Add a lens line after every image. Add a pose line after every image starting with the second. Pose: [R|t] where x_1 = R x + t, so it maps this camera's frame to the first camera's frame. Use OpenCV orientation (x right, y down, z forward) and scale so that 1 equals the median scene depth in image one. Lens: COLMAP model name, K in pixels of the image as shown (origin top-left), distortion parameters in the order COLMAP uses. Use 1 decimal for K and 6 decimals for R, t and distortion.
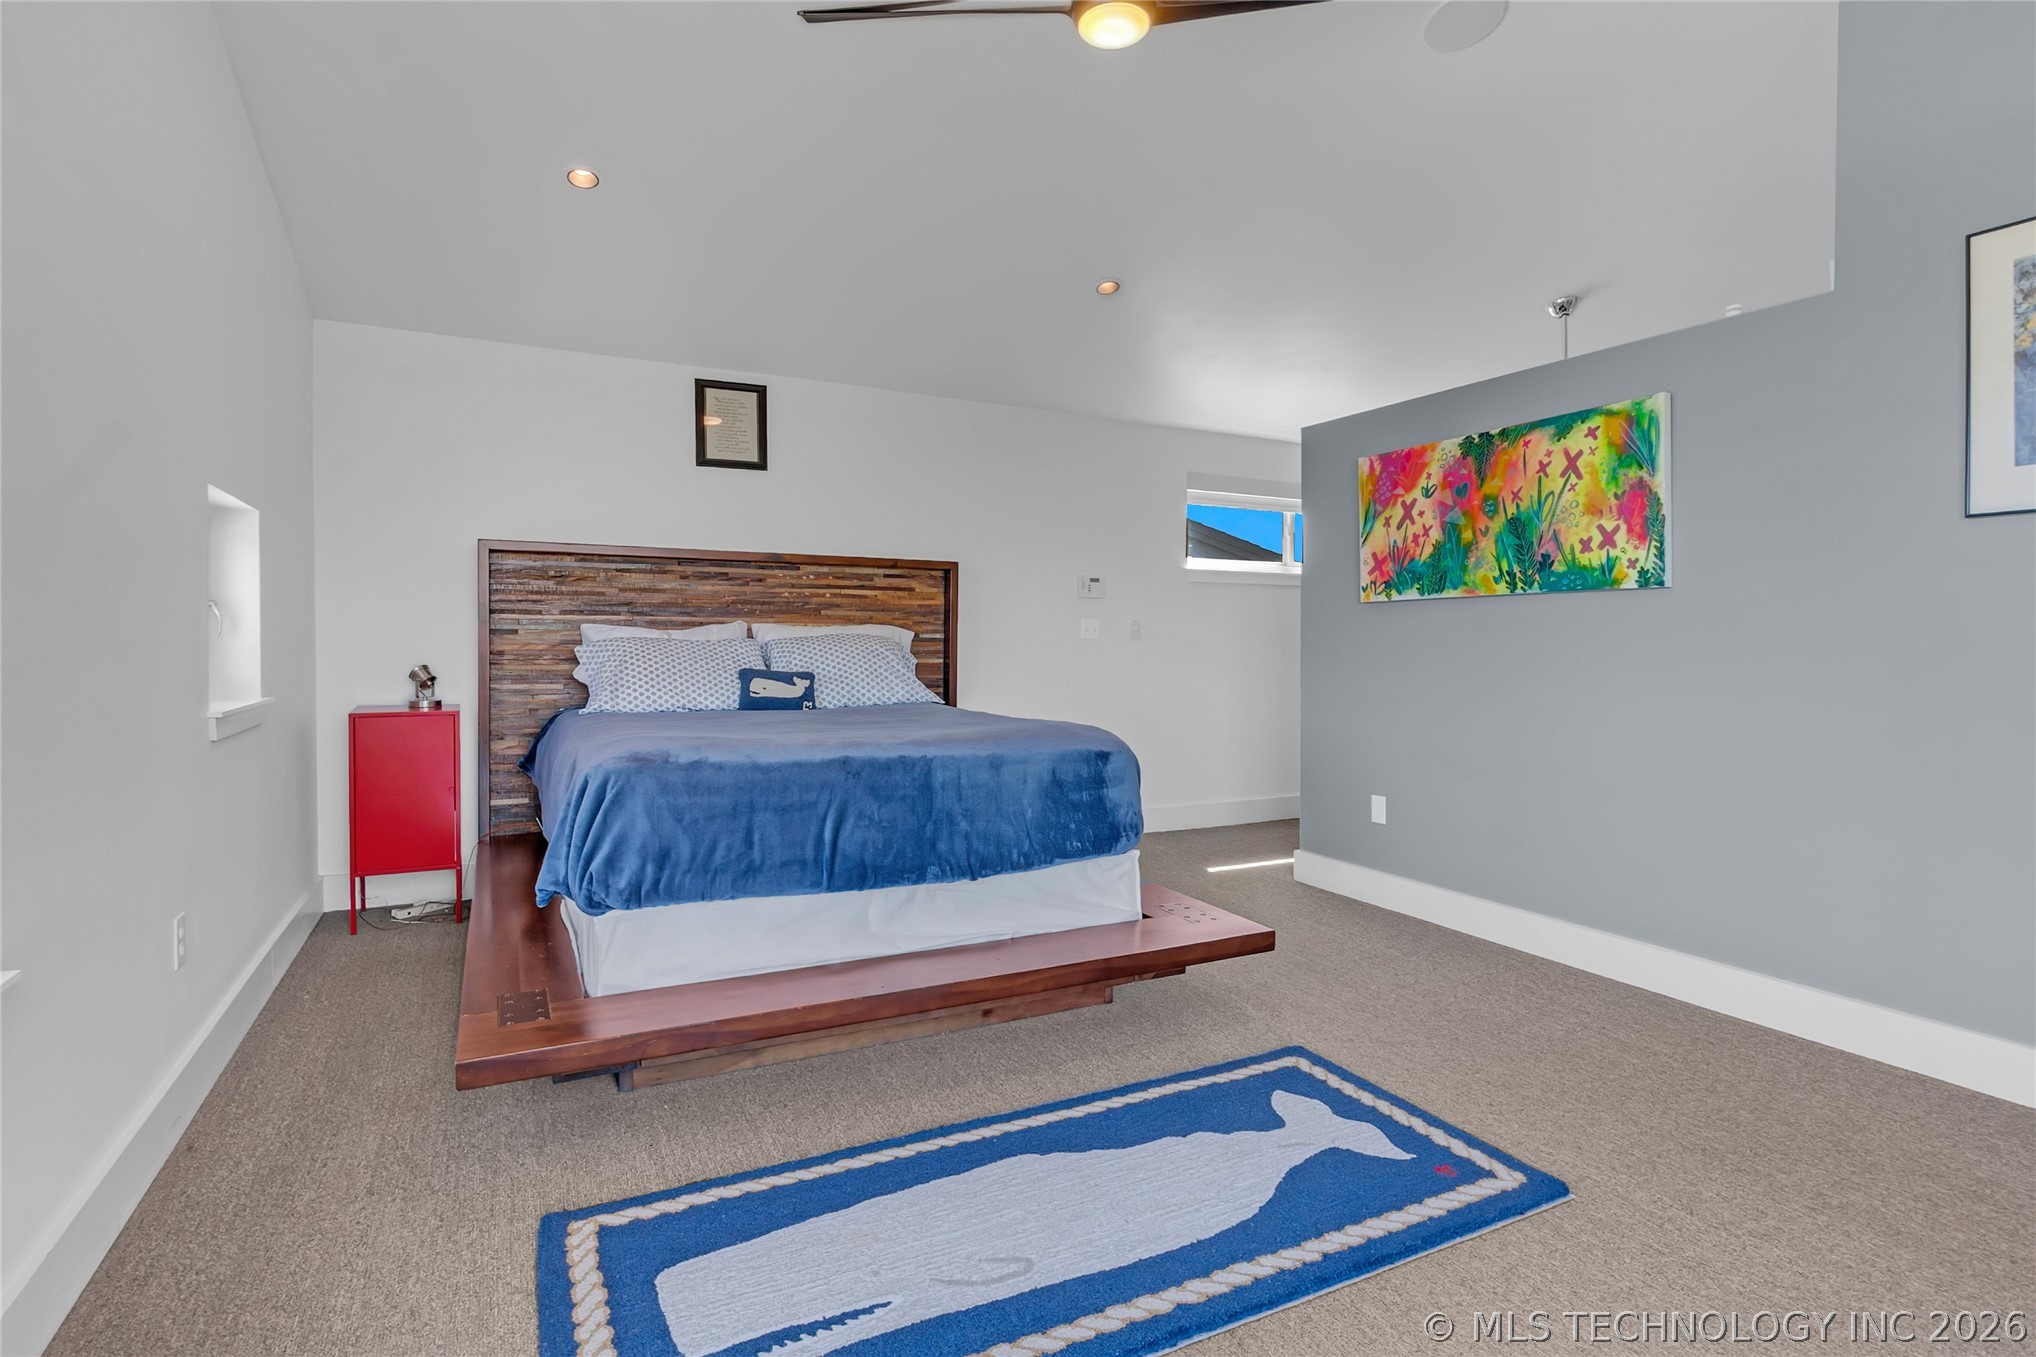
lens RADIAL K [[997.0, 0, 1025.6], [0, 997.0, 650.9], [0, 0, 1]] dist [-0.008939, 0.000113]
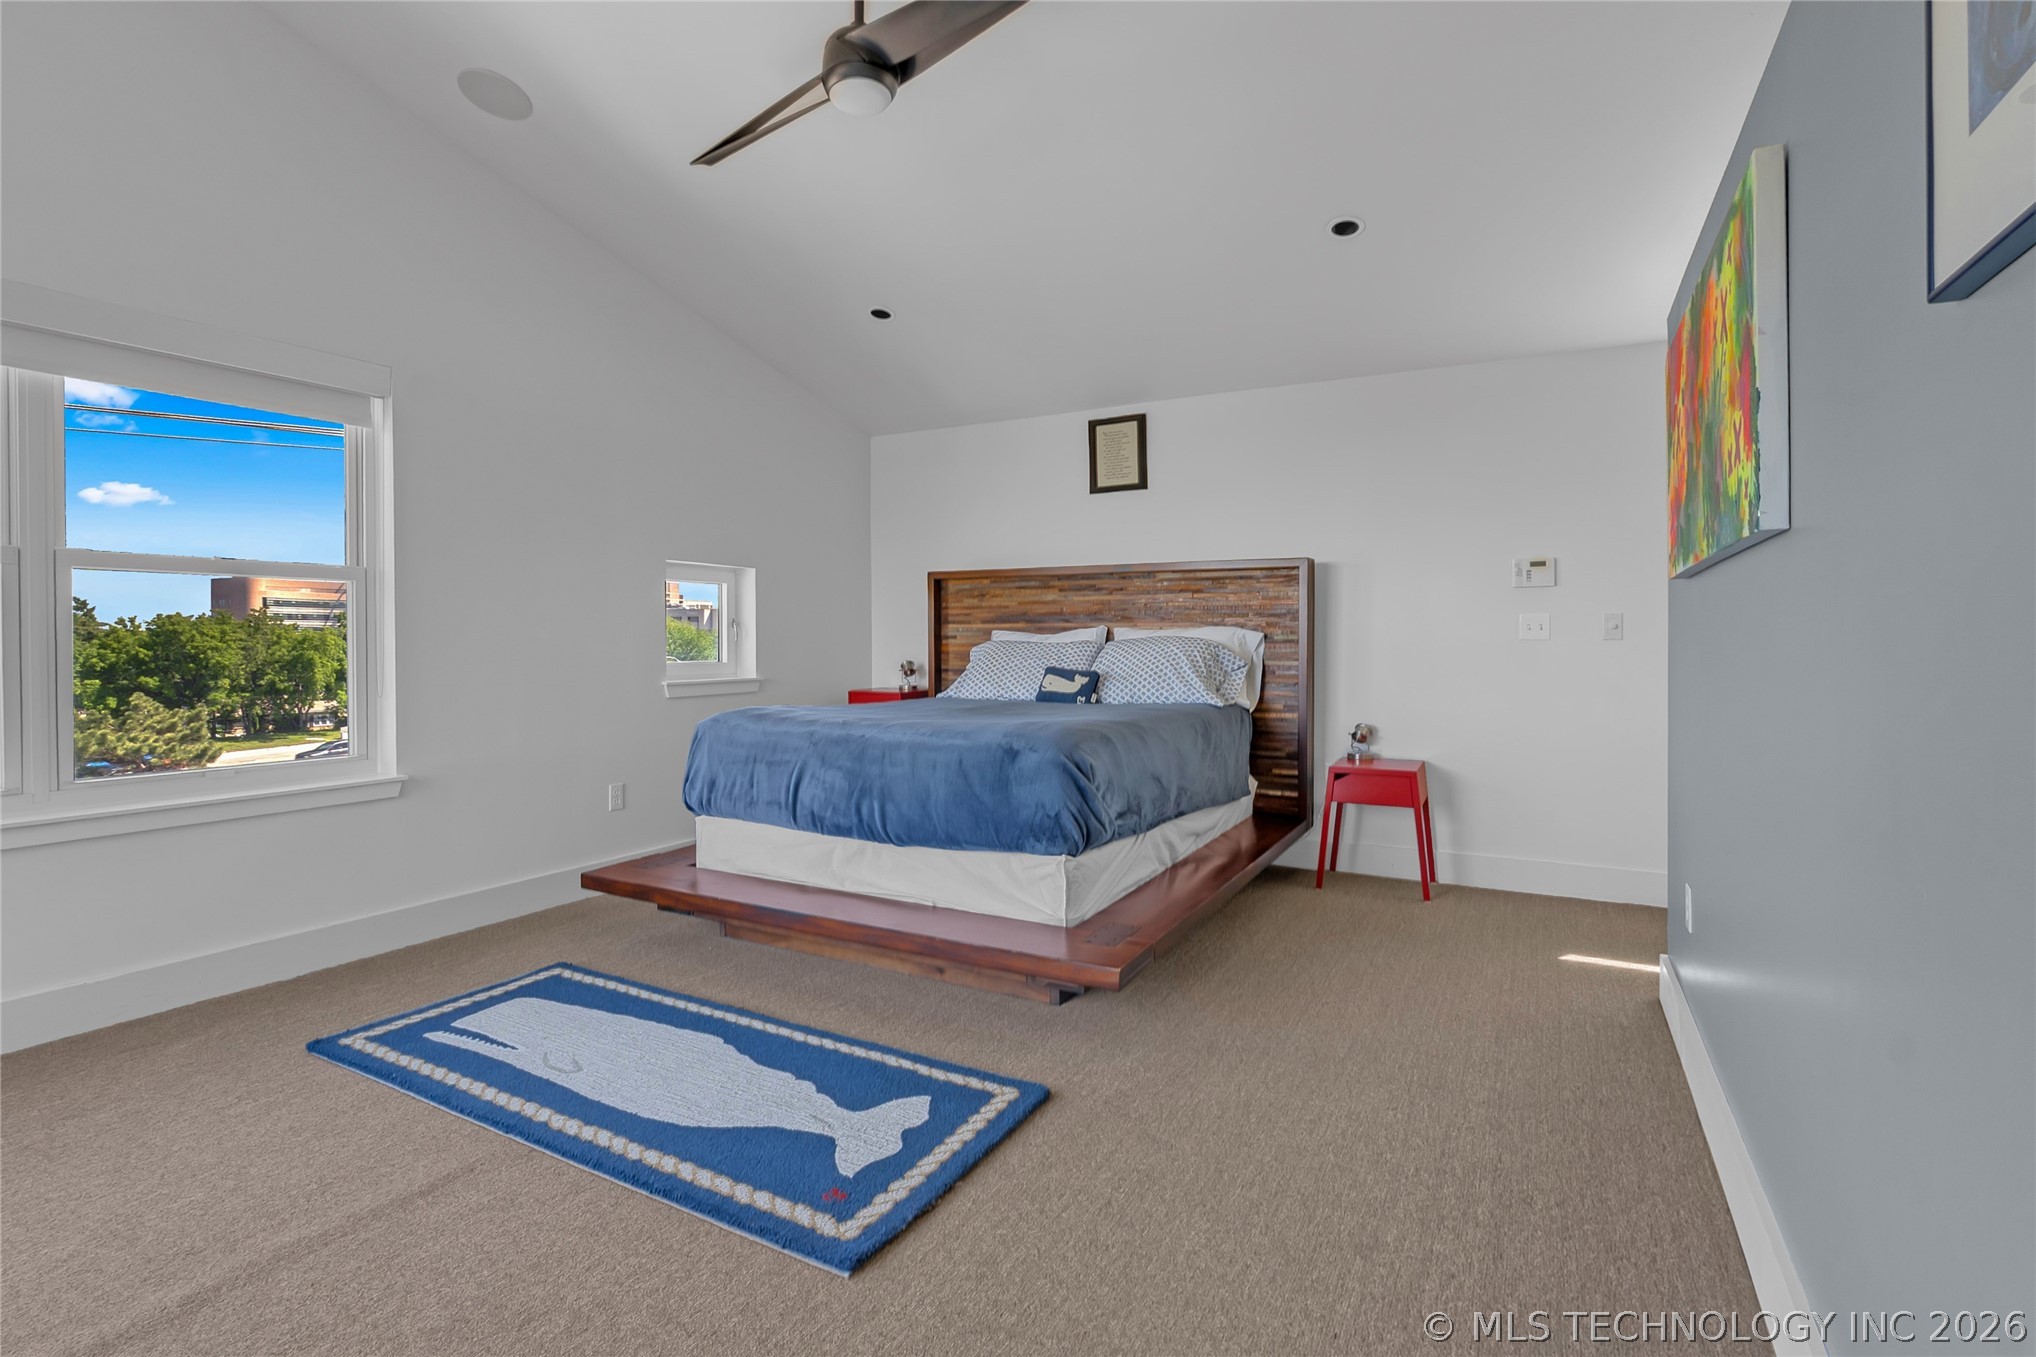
lens RADIAL K [[997.0, 0, 1025.6], [0, 997.0, 650.9], [0, 0, 1]] dist [-0.008939, 0.000113]
pose [[0.551064, 0.002635, -0.834459, 1.056547], [-0.006040, 0.999981, -0.000831, 0.000490], [0.834441, 0.005499, 0.551069, 0.500874]]
